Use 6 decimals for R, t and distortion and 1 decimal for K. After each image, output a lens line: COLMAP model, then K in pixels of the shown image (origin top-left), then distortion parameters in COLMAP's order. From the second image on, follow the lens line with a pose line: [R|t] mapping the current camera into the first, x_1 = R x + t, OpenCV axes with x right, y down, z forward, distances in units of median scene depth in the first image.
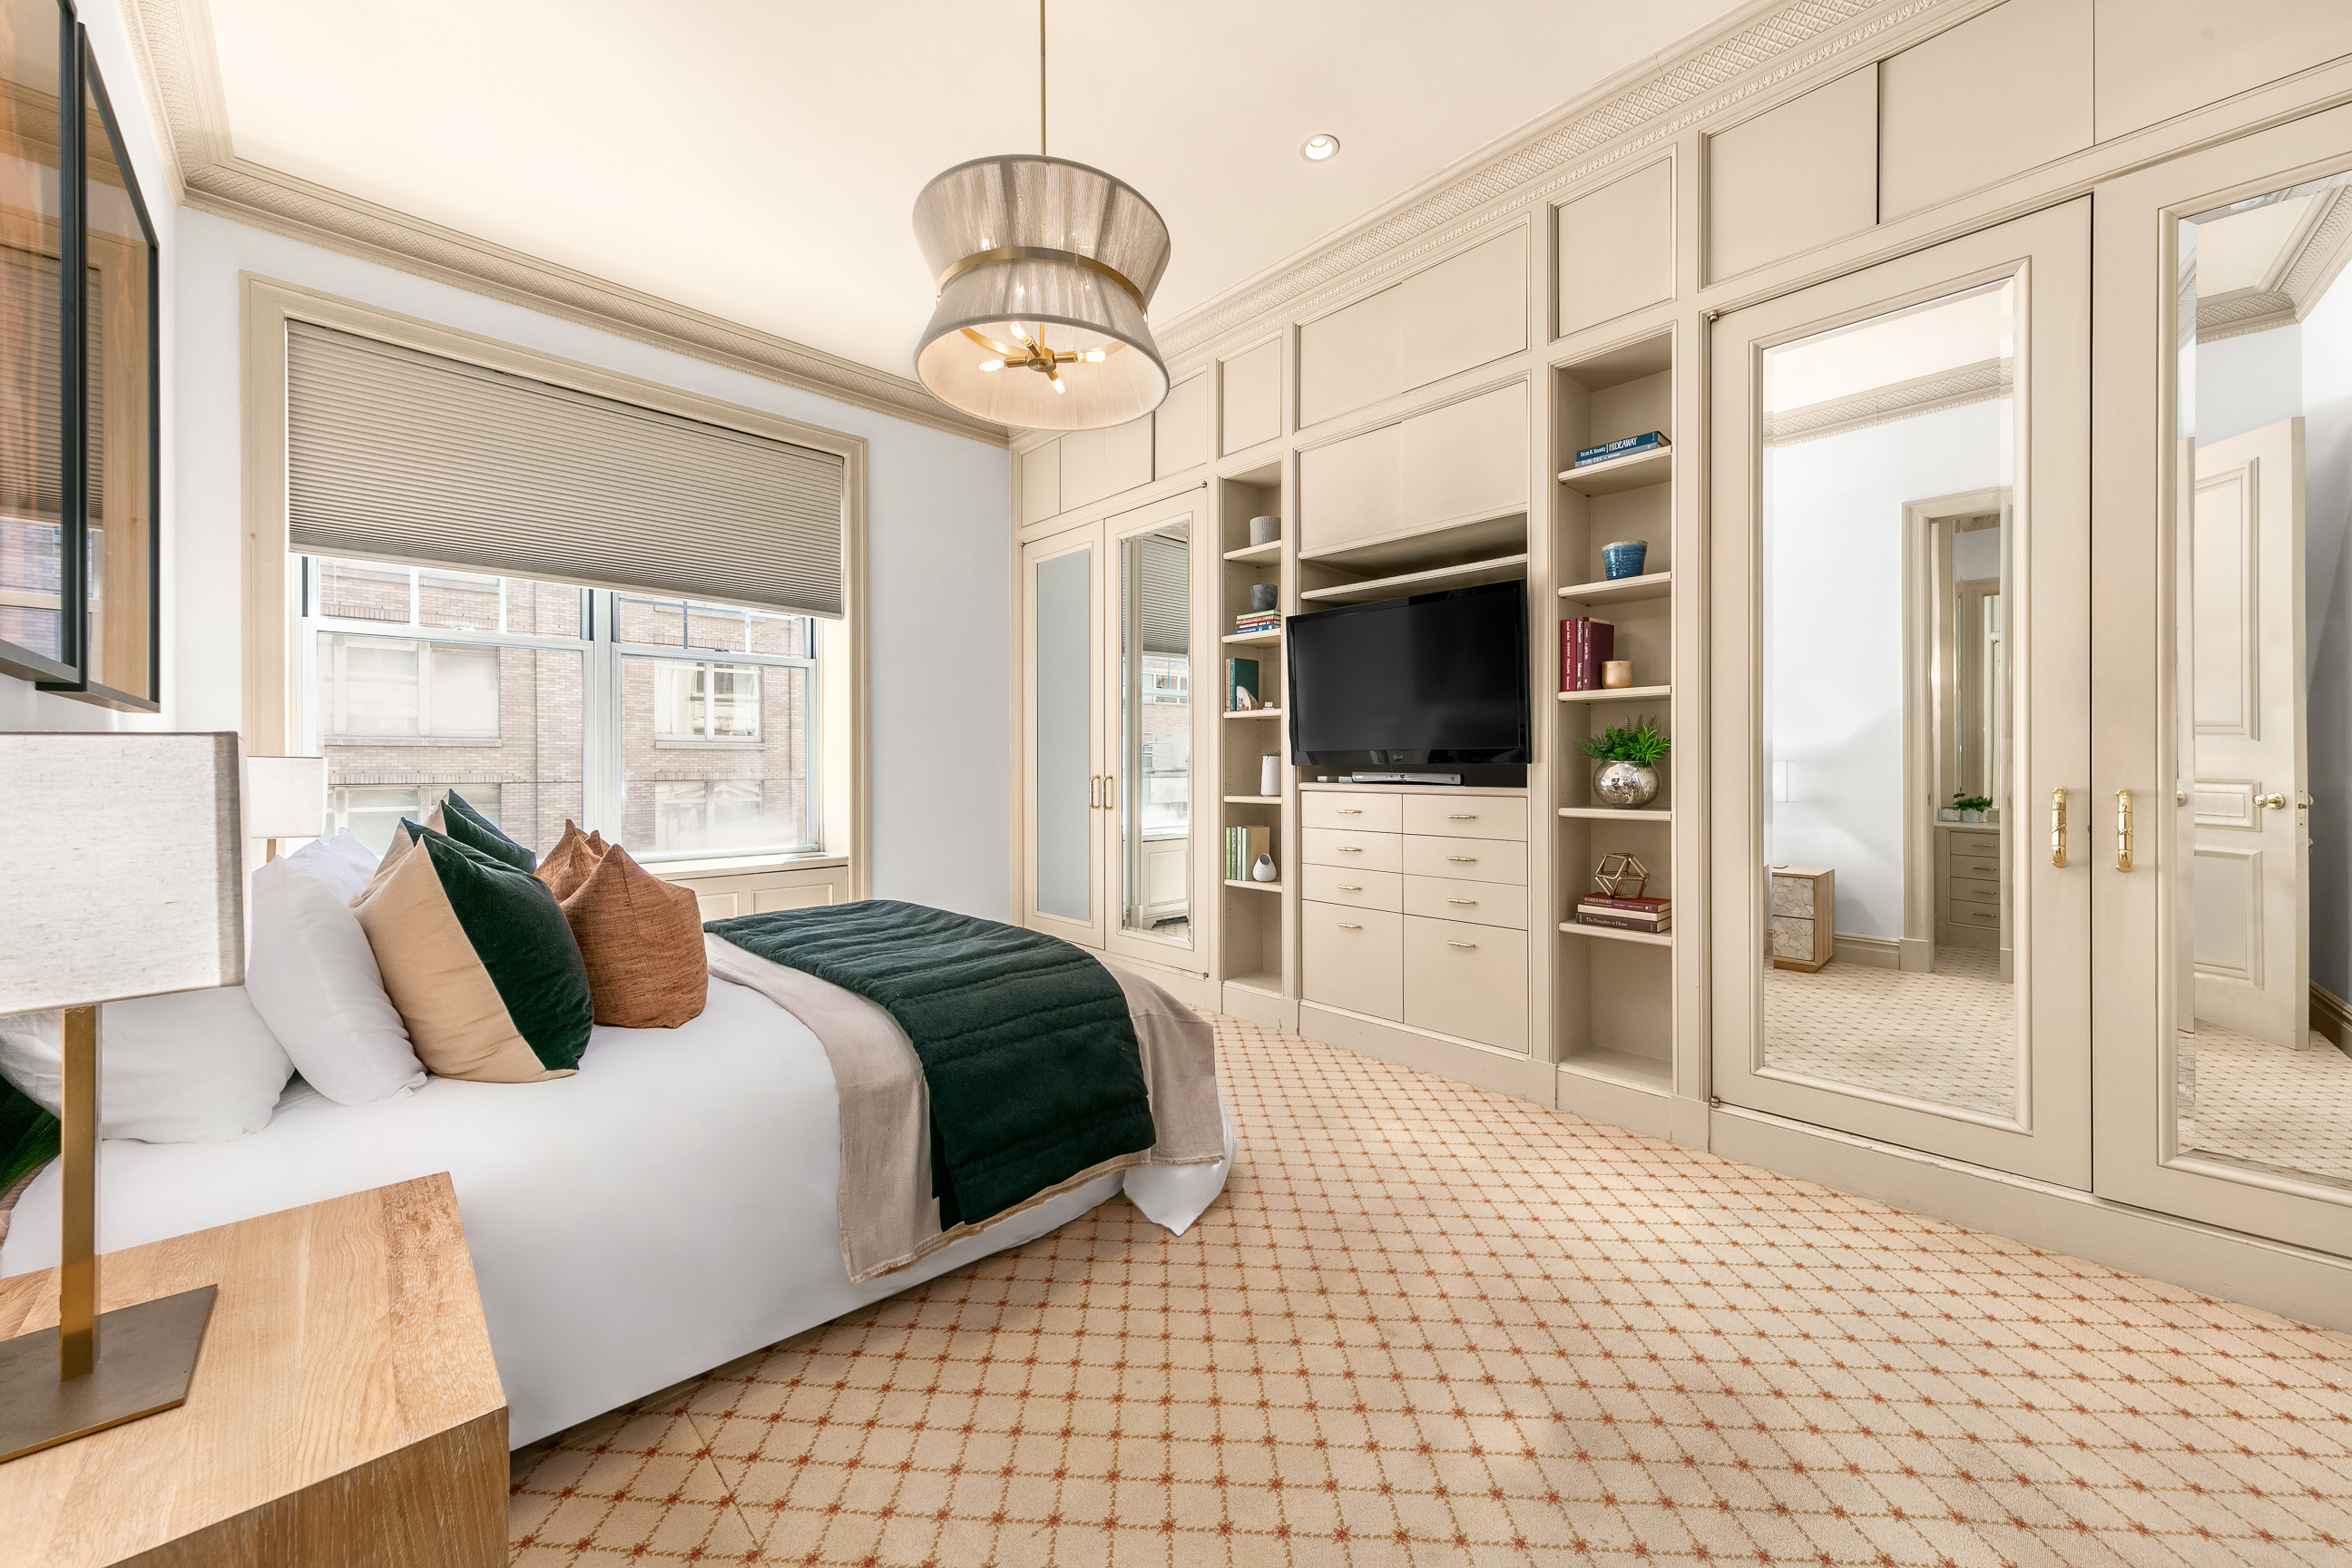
lens RADIAL K [[869.8, 0, 1177.0], [0, 869.8, 776.8], [0, 0, 1]] dist [0.000178, 0.000007]
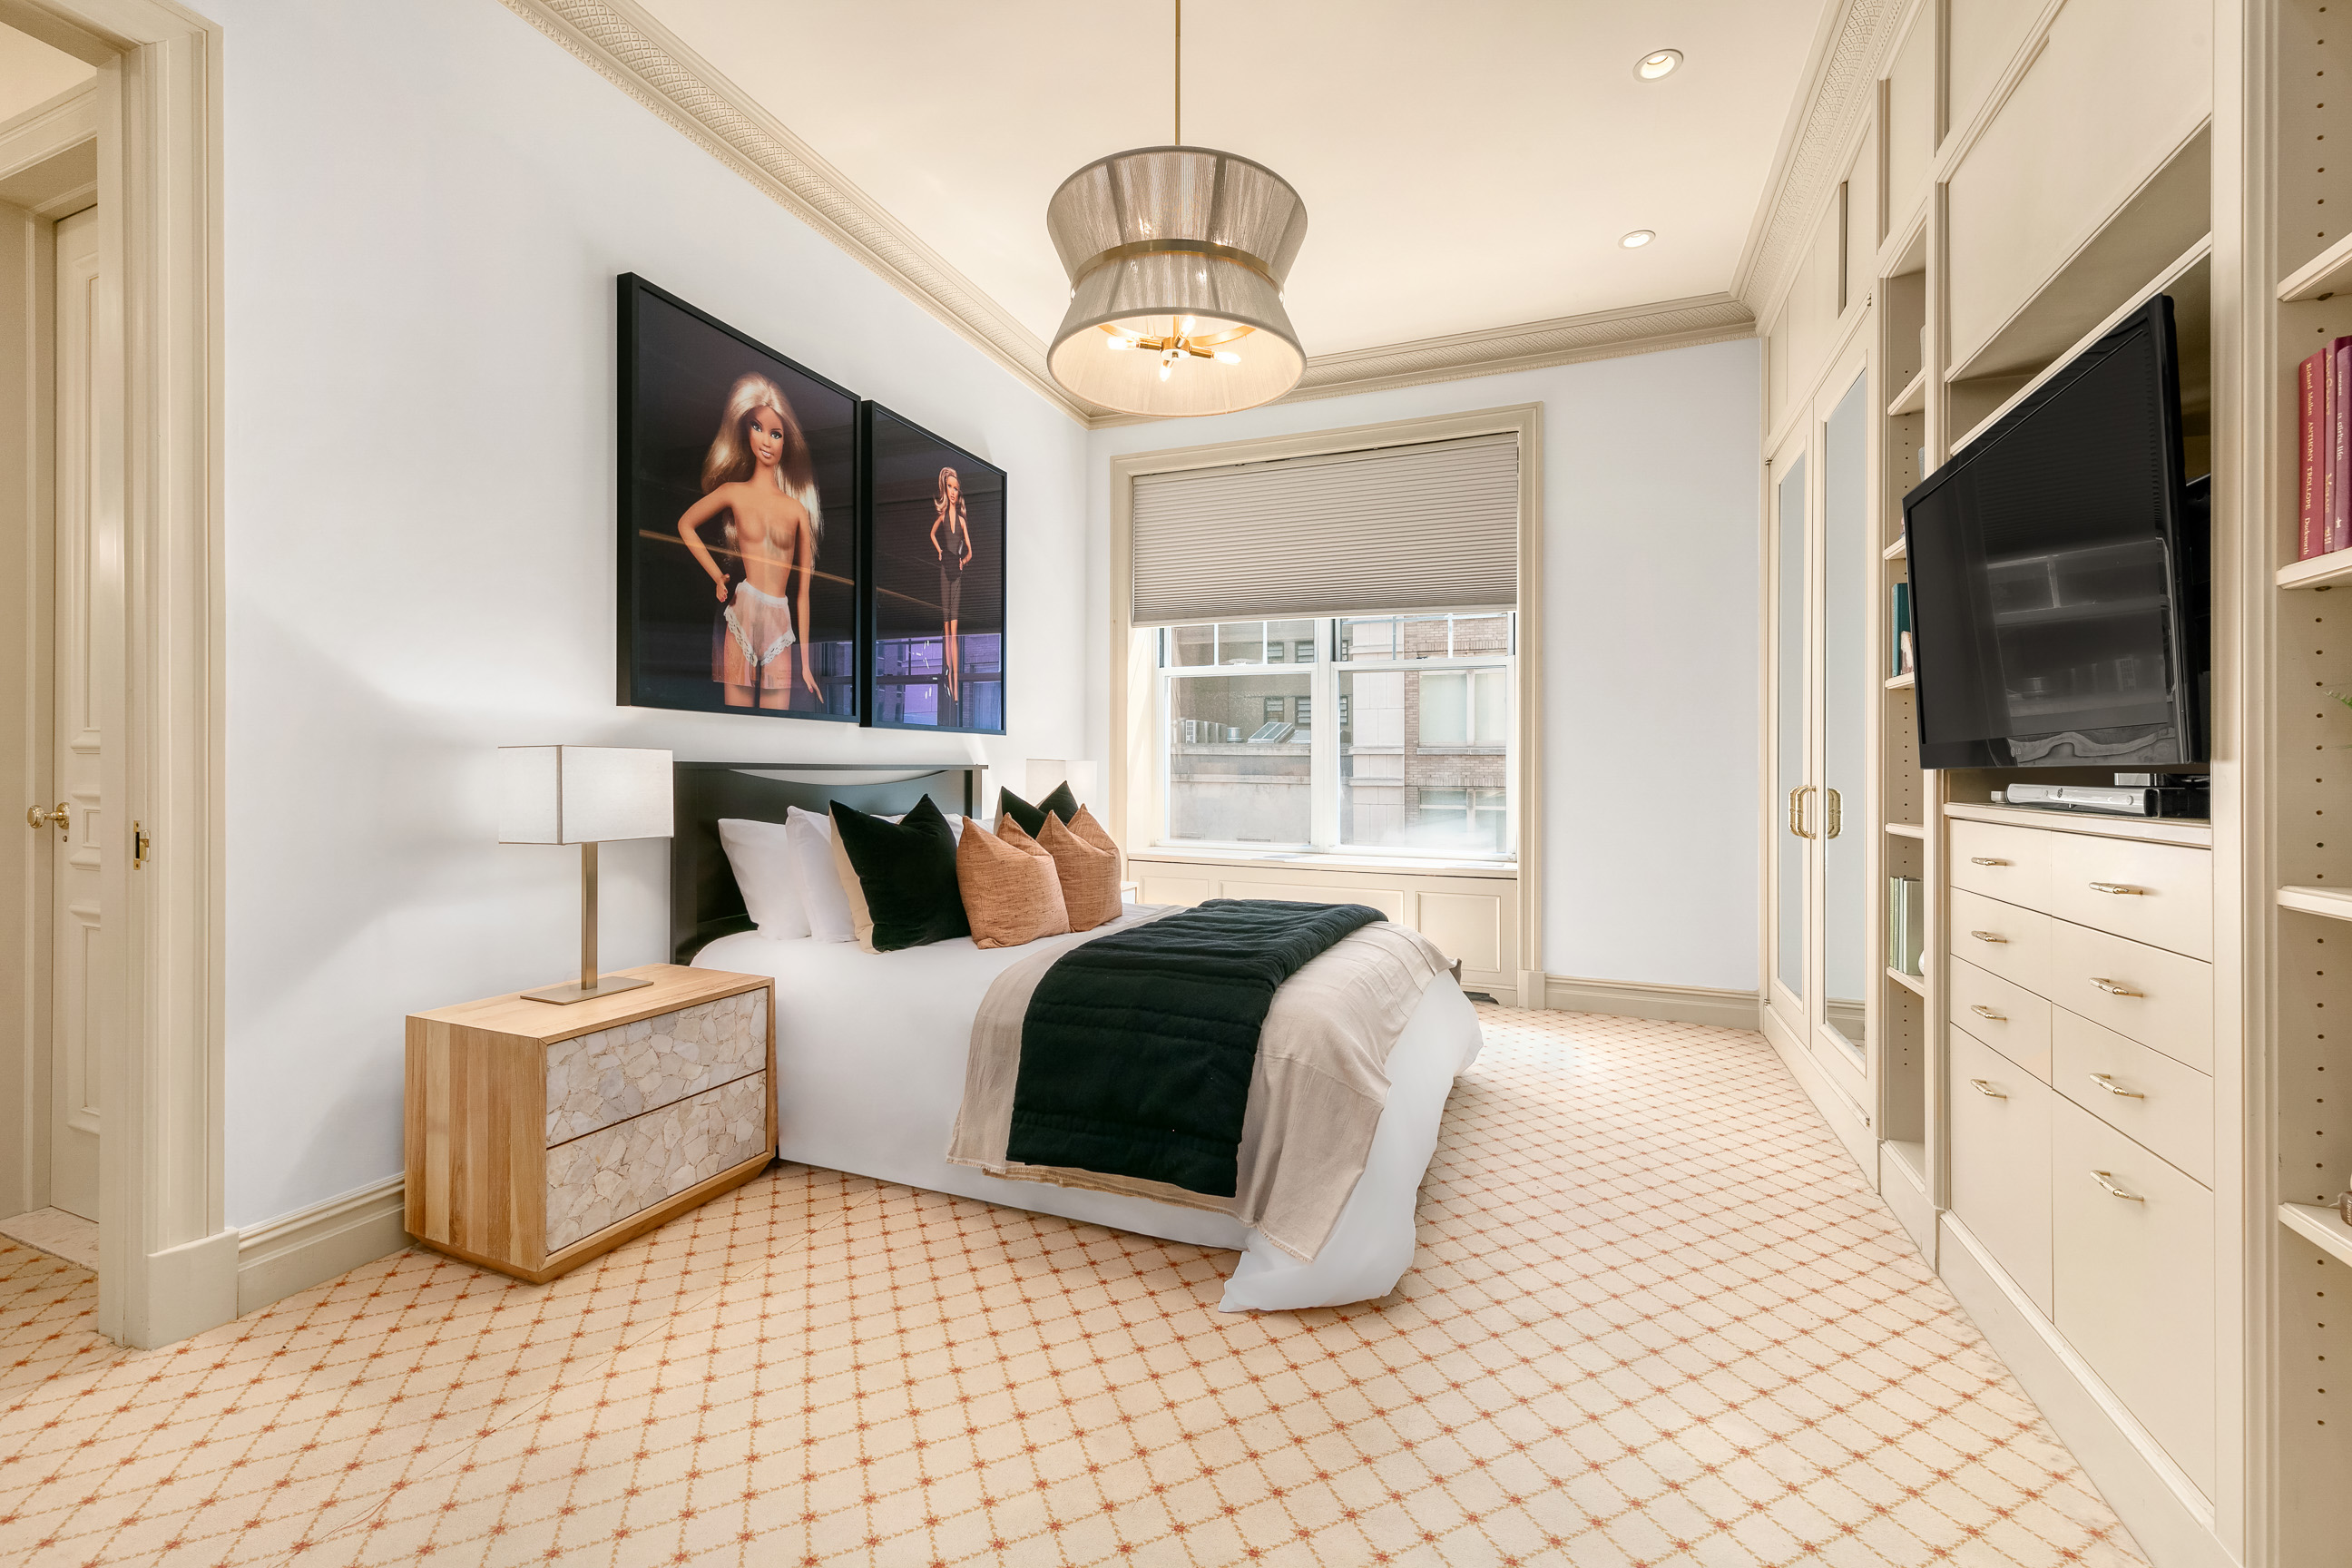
lens RADIAL K [[959.9, 0, 1176.0], [0, 959.9, 784.0], [0, 0, 1]] dist [0.002531, -0.000214]
pose [[0.407768, 0.016825, -0.912931, 0.640007], [-0.020664, 0.999744, 0.009195, -0.000301], [0.912852, 0.015116, 0.408011, 0.429630]]
